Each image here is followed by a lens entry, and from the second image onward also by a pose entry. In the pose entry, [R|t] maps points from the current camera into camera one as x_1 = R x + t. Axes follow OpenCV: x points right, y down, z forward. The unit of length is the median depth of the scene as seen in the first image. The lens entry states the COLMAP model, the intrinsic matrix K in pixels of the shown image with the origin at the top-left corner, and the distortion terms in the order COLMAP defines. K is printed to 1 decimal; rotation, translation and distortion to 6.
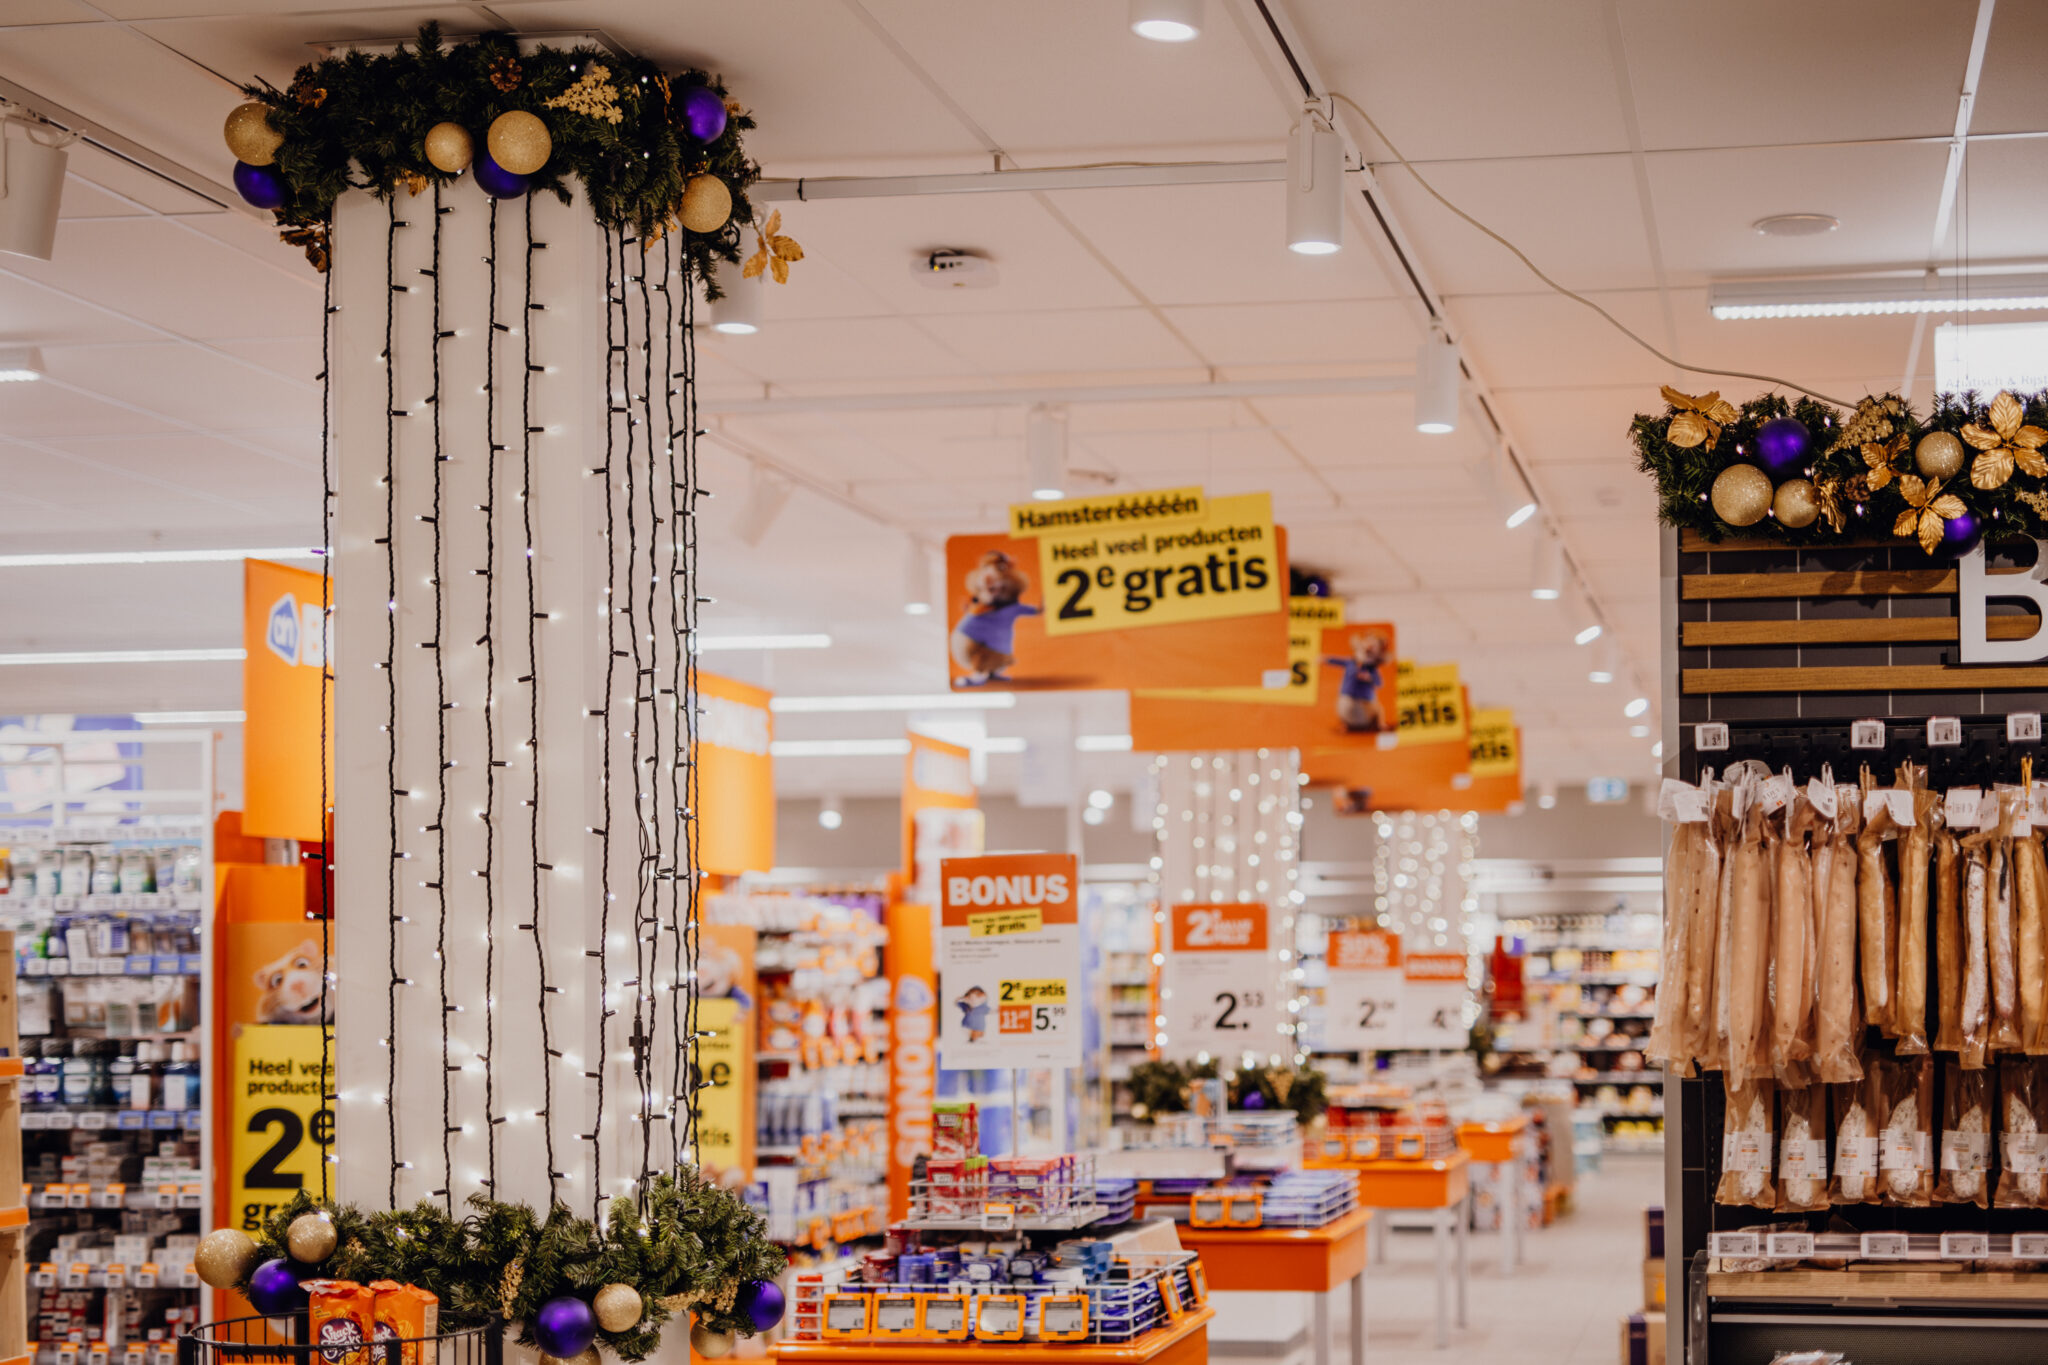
lens RADIAL K [[3276.9, 0, 1024.0], [0, 3276.9, 682.5], [0, 0, 1]] dist [-0.169044, 0.180903]
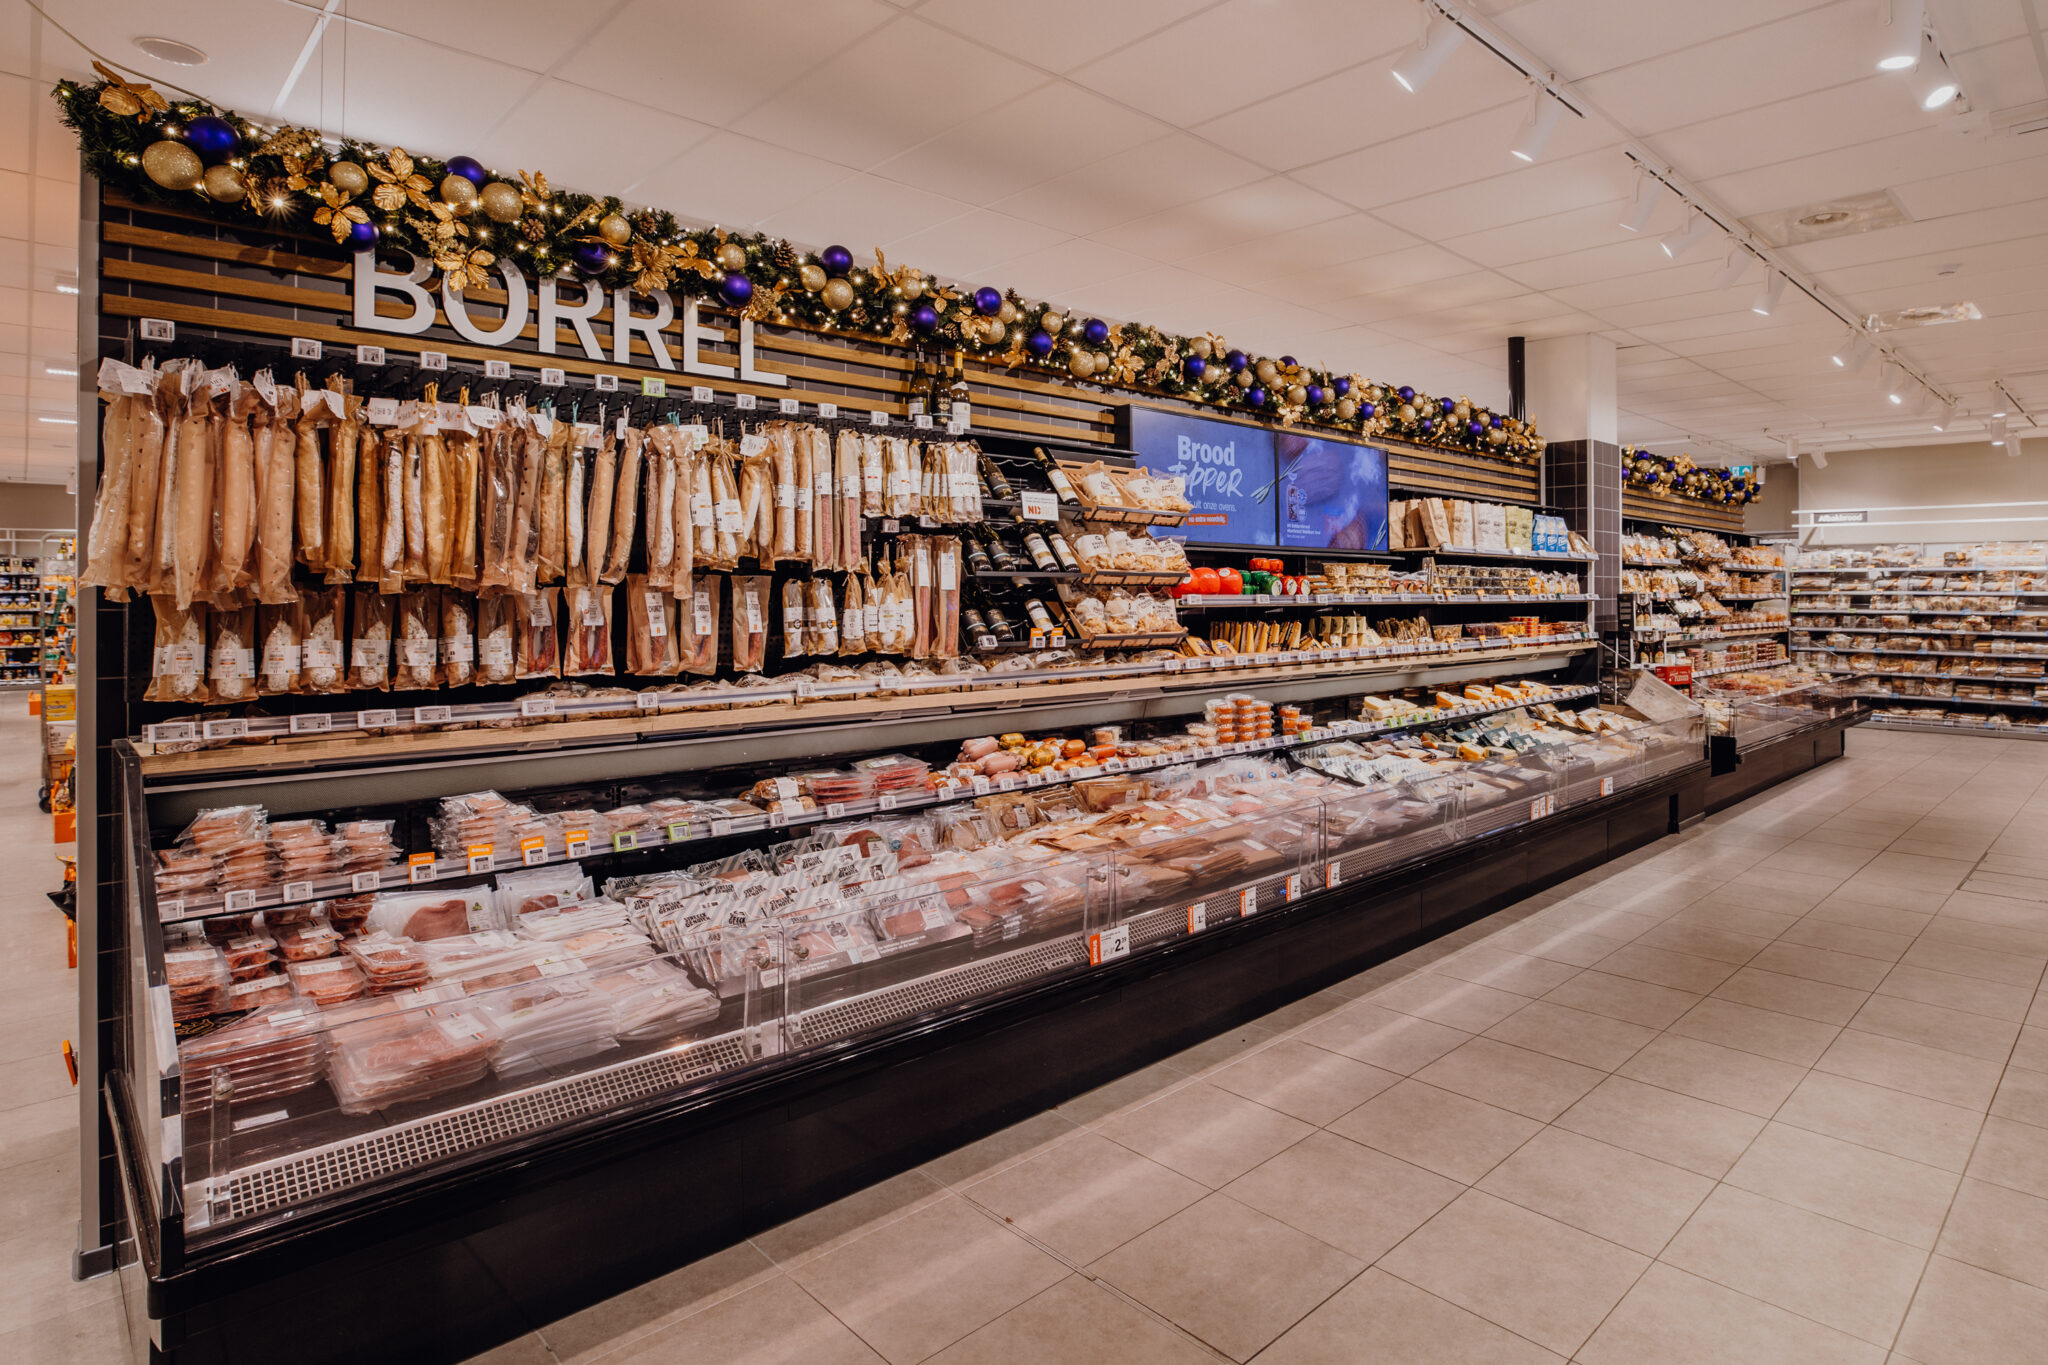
lens RADIAL K [[1077.9, 0, 1029.6], [0, 1077.9, 592.5], [0, 0, 1]] dist [-0.000305, 0.002759]
pose [[0.538911, 0.006561, 0.842337, 0.043780], [-0.069427, 0.996913, 0.036653, 0.079710], [-0.839497, -0.078234, 0.537703, 0.492339]]
